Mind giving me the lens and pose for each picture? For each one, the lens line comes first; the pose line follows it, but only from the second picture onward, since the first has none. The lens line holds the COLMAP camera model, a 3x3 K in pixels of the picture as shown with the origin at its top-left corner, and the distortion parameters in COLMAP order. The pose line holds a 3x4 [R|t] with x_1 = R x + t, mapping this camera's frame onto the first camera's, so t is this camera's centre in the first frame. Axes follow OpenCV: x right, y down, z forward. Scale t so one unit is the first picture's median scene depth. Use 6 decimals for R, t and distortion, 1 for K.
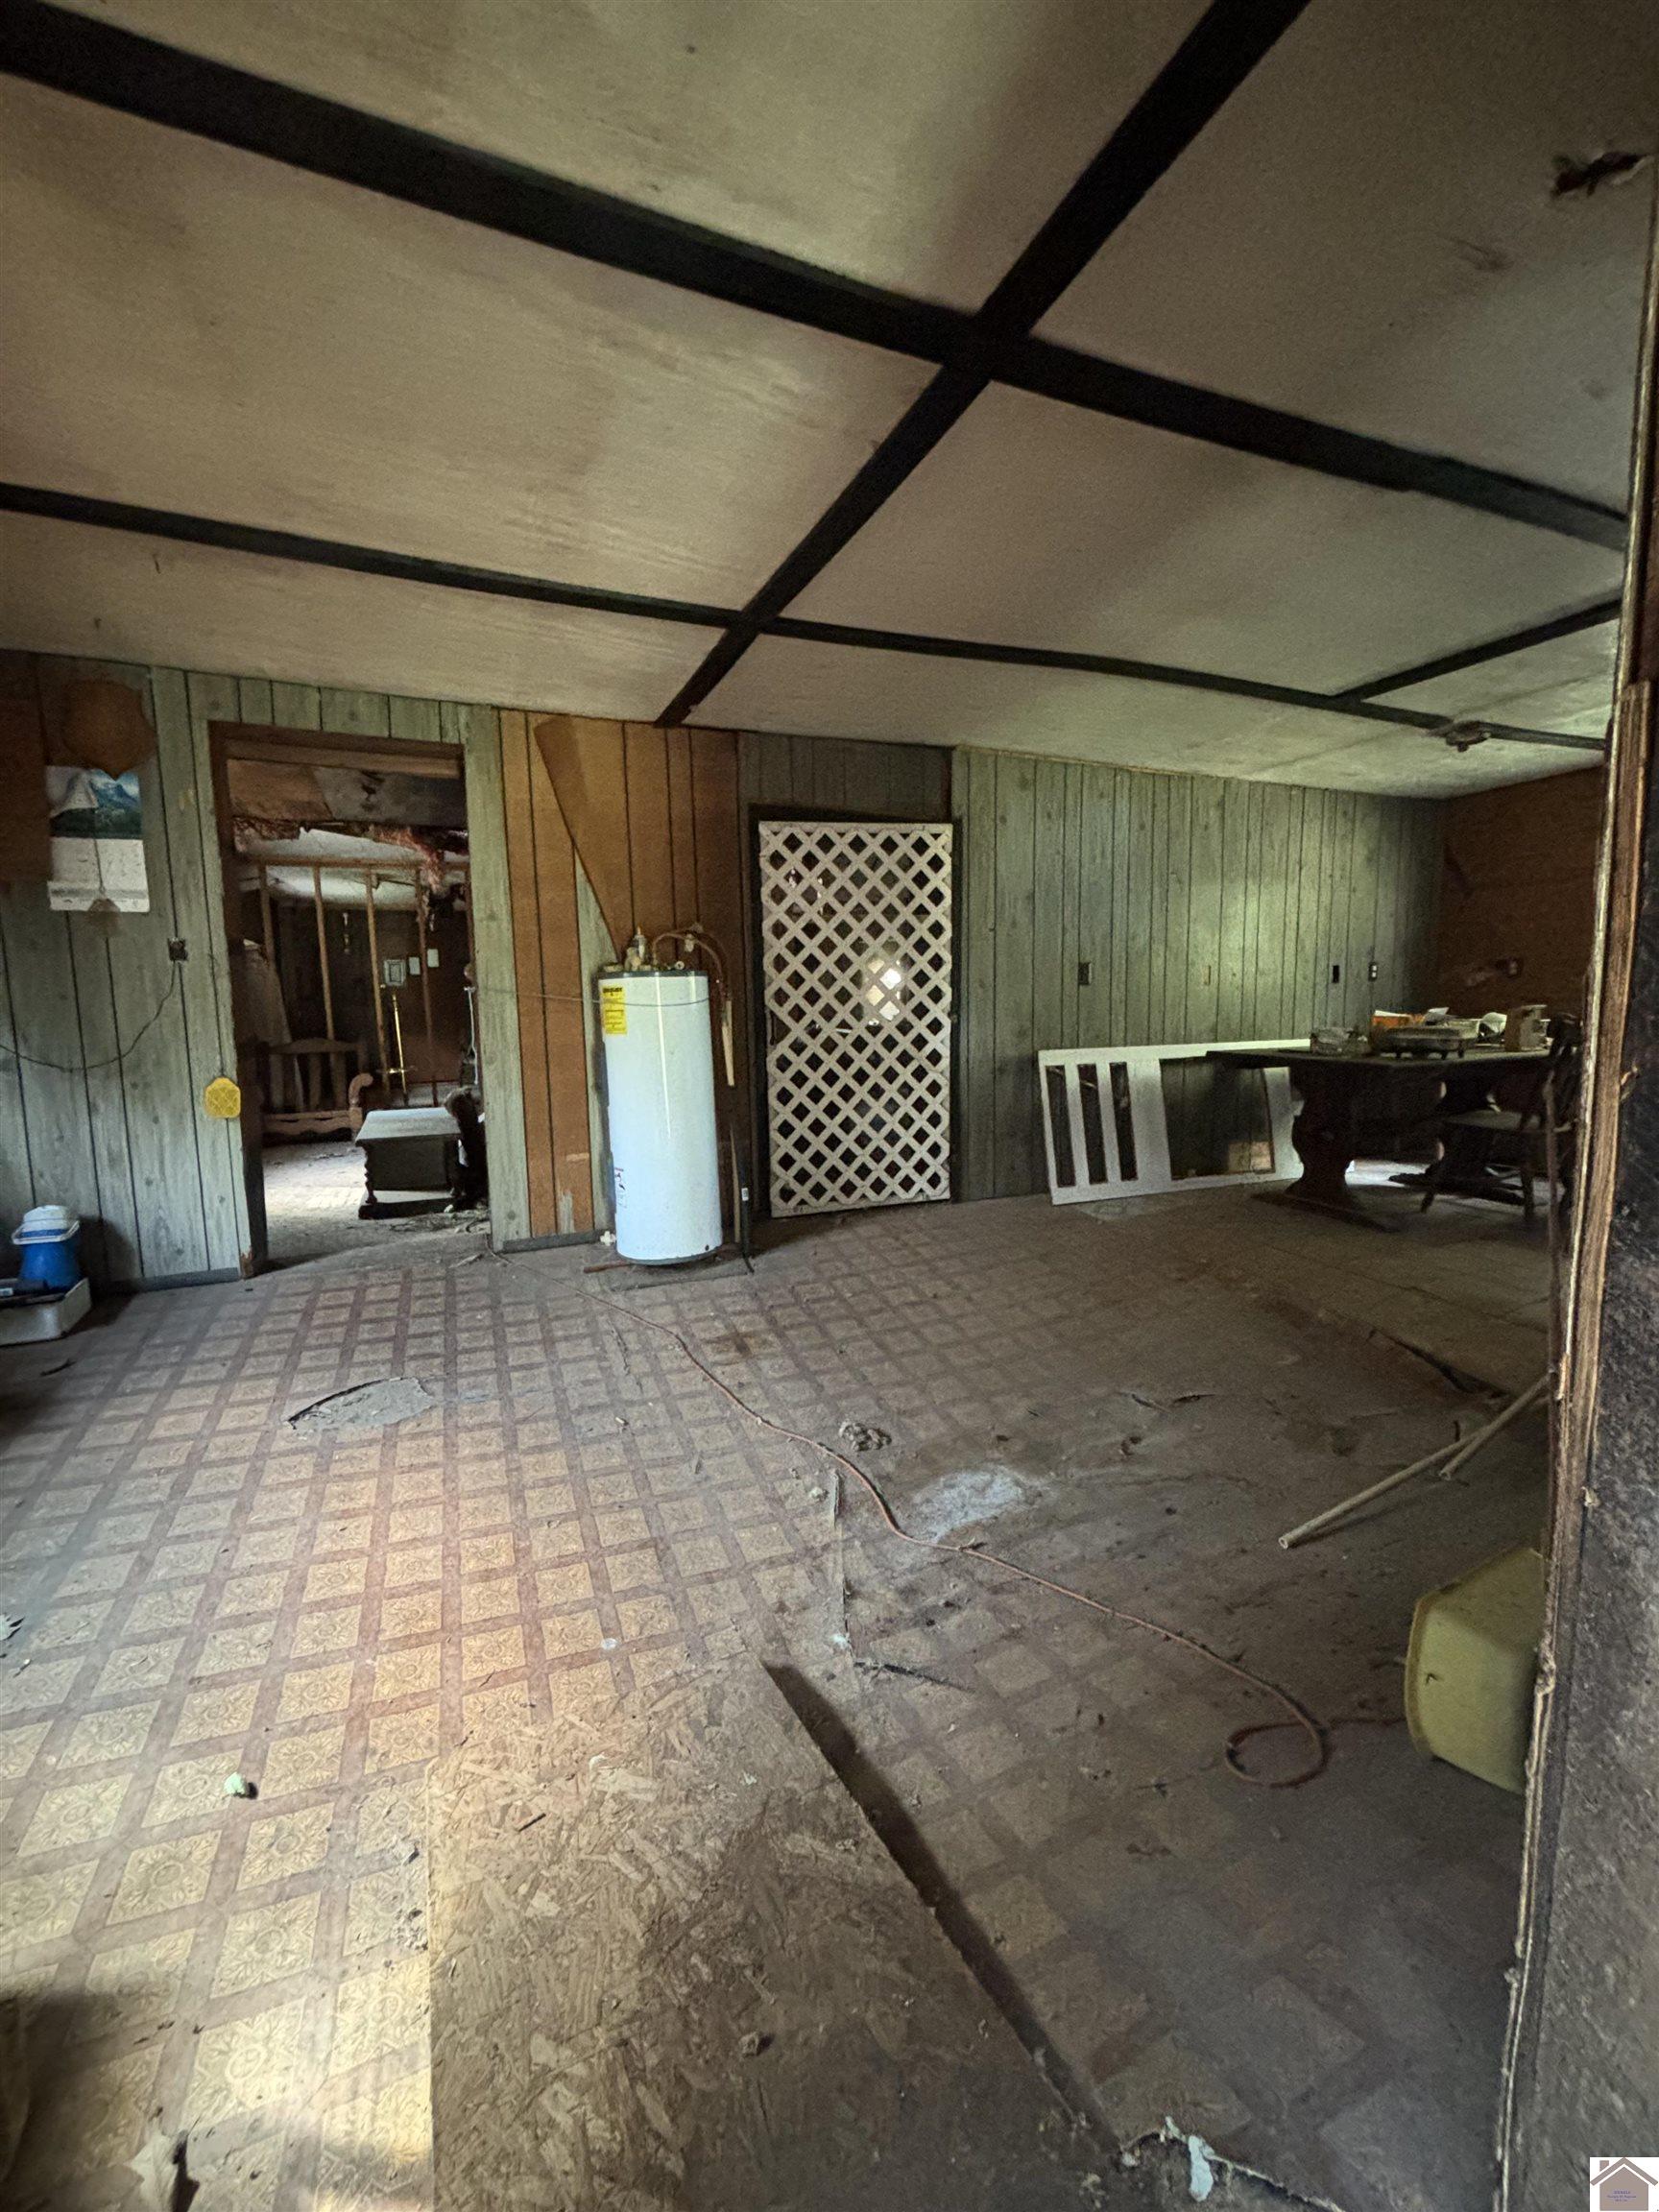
lens RADIAL K [[897.2, 0, 828.5], [0, 897.2, 1102.4], [0, 0, 1]] dist [-0.003293, -0.000908]
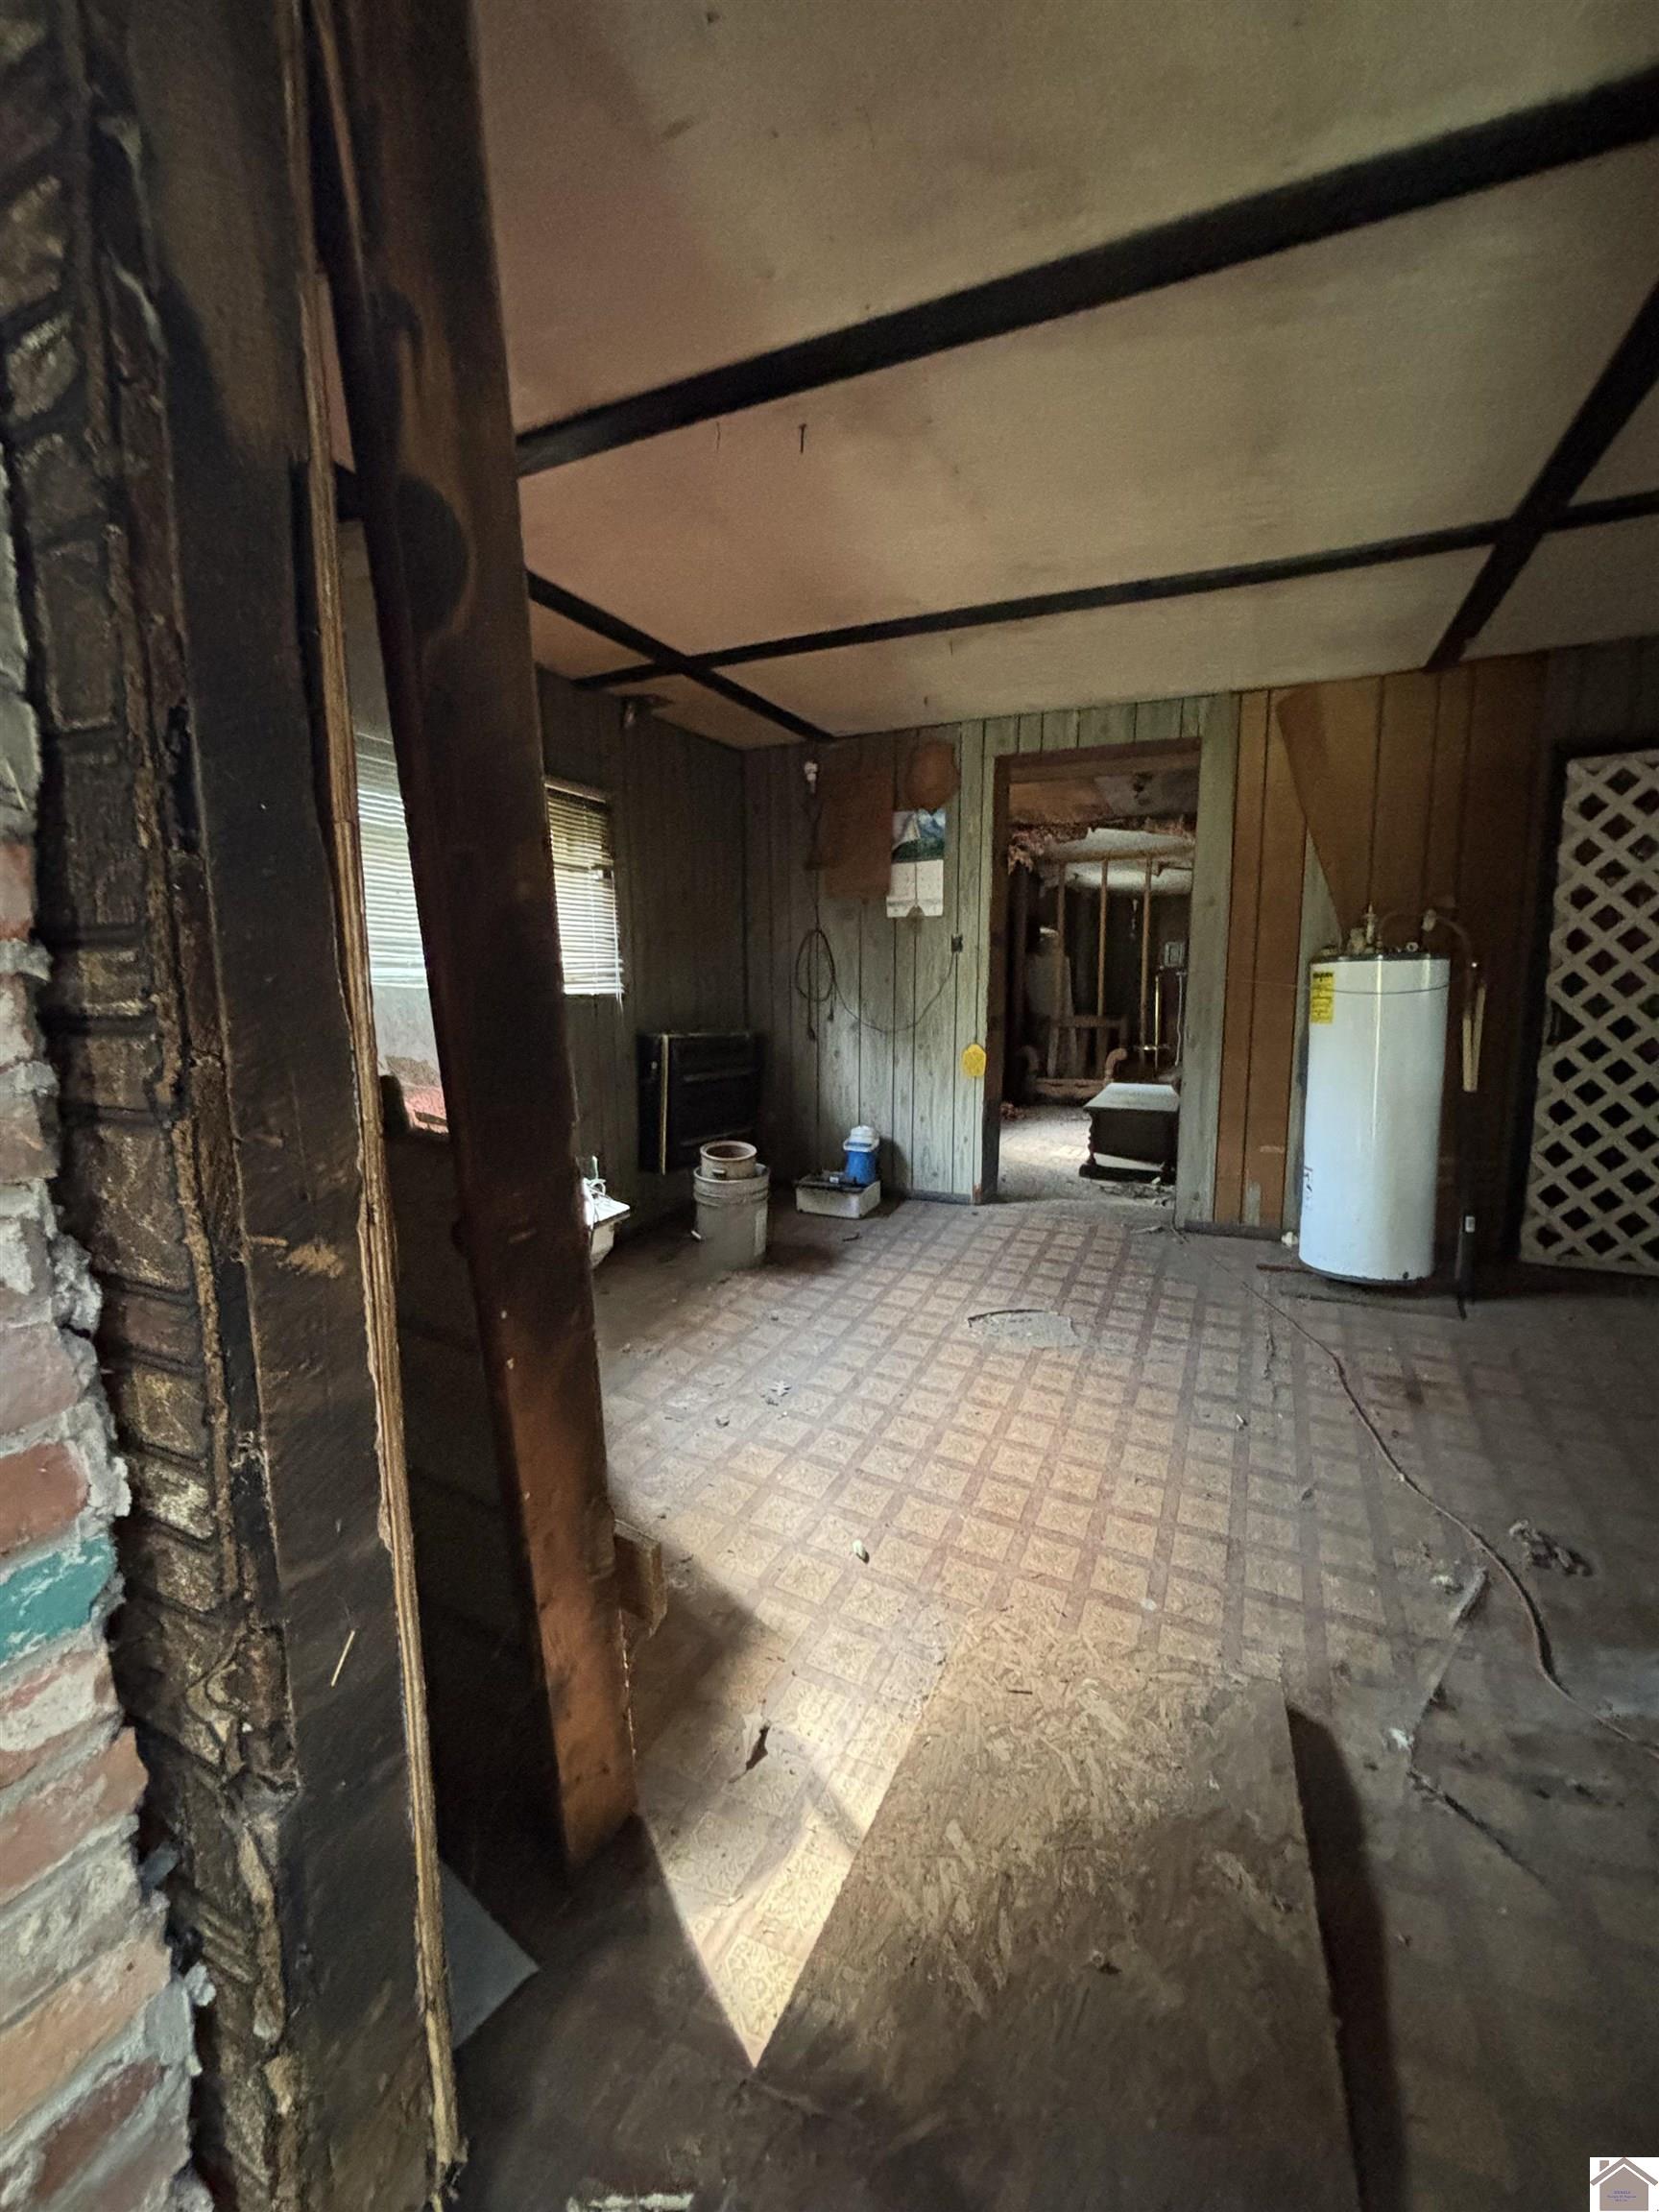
lens RADIAL K [[902.9, 0, 829.5], [0, 902.9, 1106.0], [0, 0, 1]] dist [0.000298, -0.009753]
pose [[0.660065, 0.111719, -0.742854, 0.145142], [-0.091690, 0.993467, 0.067938, -0.008763], [0.745592, 0.023269, 0.665997, 0.002078]]
